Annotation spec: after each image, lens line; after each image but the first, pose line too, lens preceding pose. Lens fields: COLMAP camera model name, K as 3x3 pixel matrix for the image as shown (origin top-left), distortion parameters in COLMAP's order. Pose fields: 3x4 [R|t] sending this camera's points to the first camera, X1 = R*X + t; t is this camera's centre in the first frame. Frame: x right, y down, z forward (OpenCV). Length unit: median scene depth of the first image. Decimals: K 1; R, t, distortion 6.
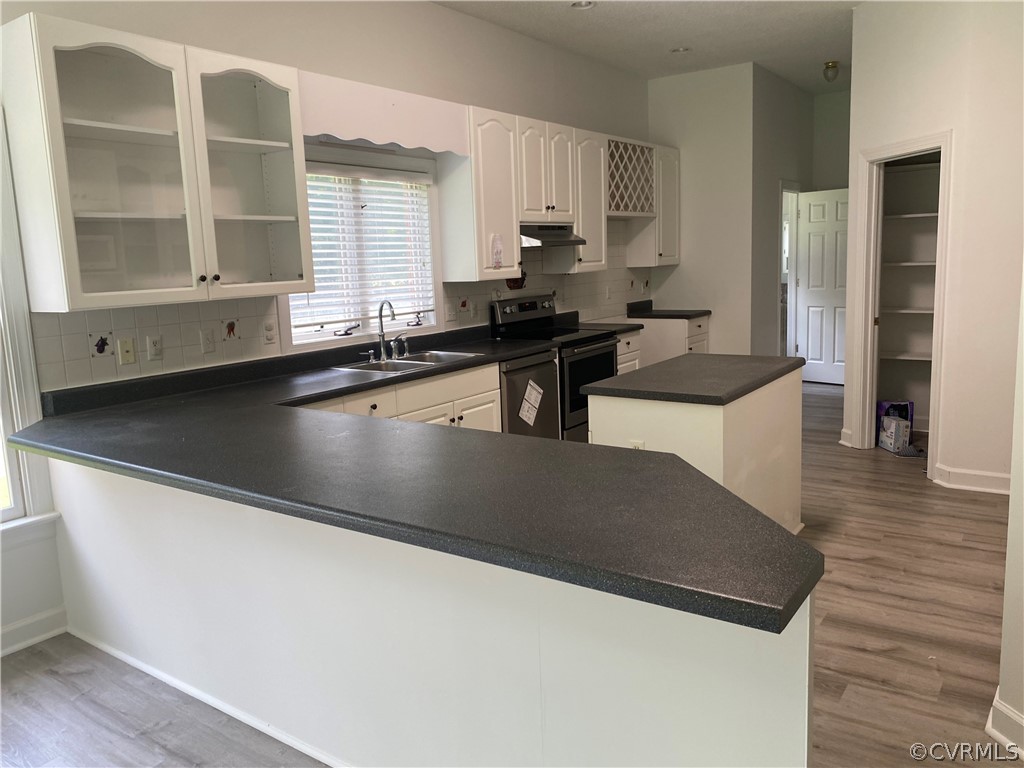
lens RADIAL K [[779.6, 0, 506.0], [0, 779.6, 376.1], [0, 0, 1]] dist [0.060840, -0.078911]
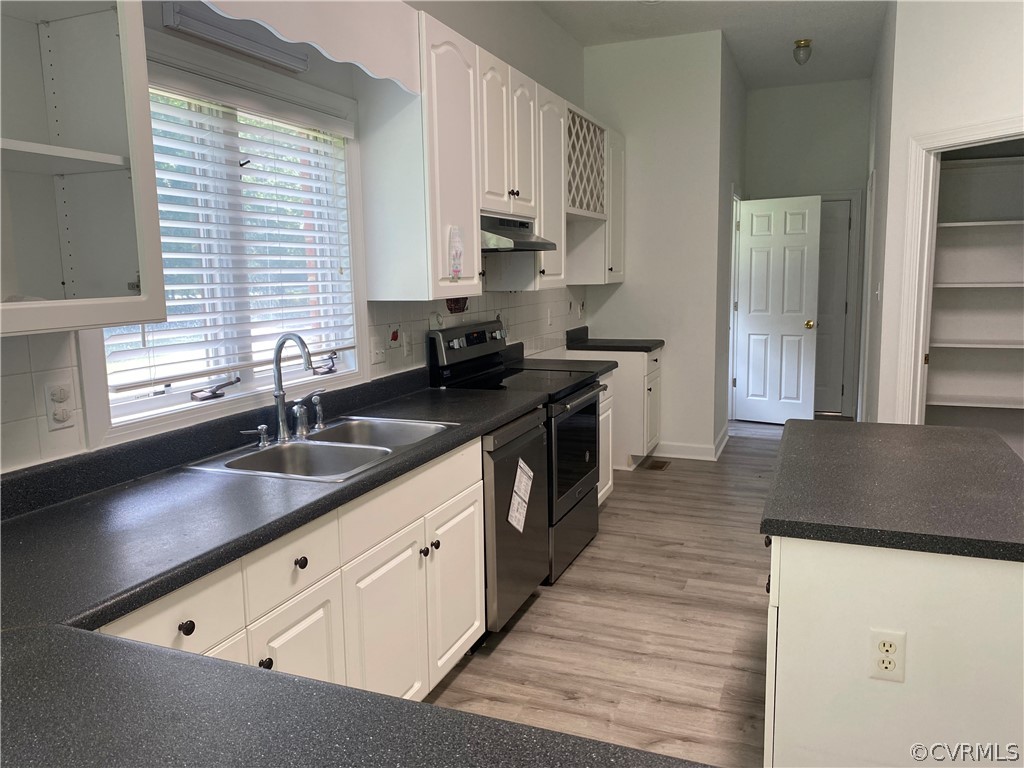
lens RADIAL K [[775.0, 0, 502.7], [0, 775.0, 384.4], [0, 0, 1]] dist [0.102812, -0.250686]
pose [[0.973750, -0.012984, 0.227251, -0.116750], [0.015974, 0.999808, -0.011324, -0.046003], [-0.227060, 0.014657, 0.973770, 0.377172]]
